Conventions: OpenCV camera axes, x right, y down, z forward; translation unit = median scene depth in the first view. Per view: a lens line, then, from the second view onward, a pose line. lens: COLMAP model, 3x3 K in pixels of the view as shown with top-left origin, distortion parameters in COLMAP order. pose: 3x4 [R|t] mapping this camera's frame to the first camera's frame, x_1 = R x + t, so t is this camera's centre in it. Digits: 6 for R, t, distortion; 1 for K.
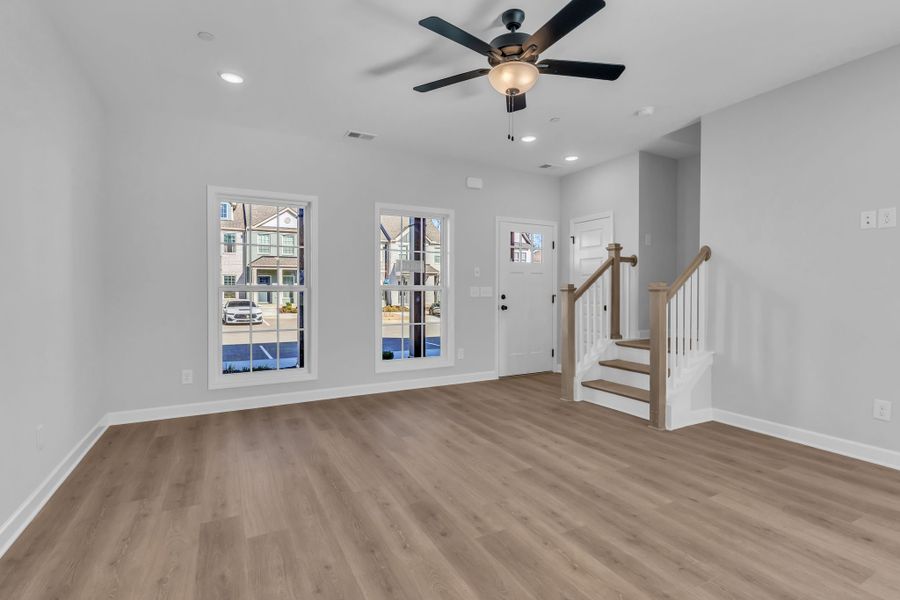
lens RADIAL K [[426.7, 0, 450.0], [0, 426.7, 300.0], [0, 0, 1]] dist [-0.001771, -0.000539]
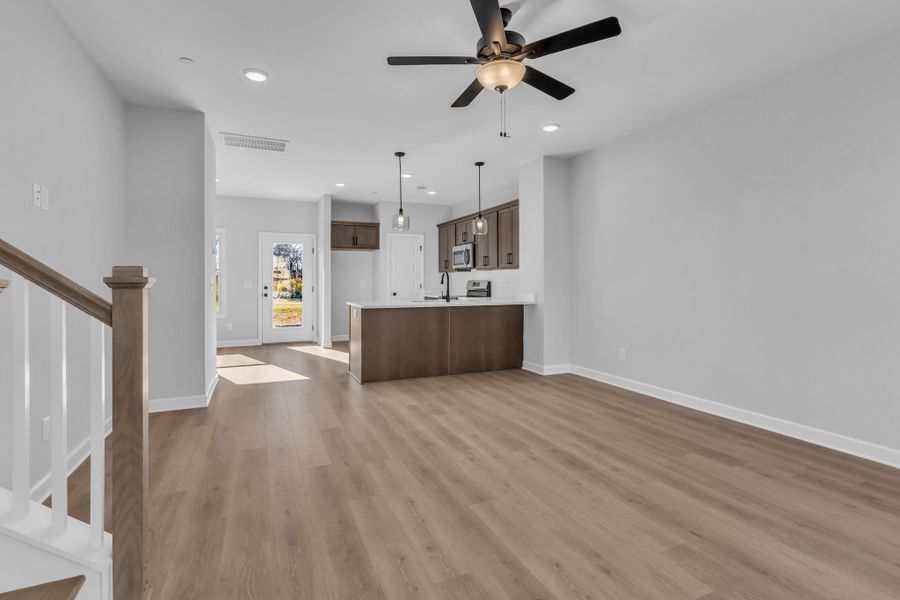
lens RADIAL K [[431.8, 0, 449.6], [0, 431.8, 283.4], [0, 0, 1]] dist [-0.000461, -0.000112]
pose [[-0.997472, 0.002278, 0.071031, 0.198723], [0.004298, 0.999590, 0.028308, -0.052648], [-0.070938, 0.028542, -0.997072, 2.063884]]
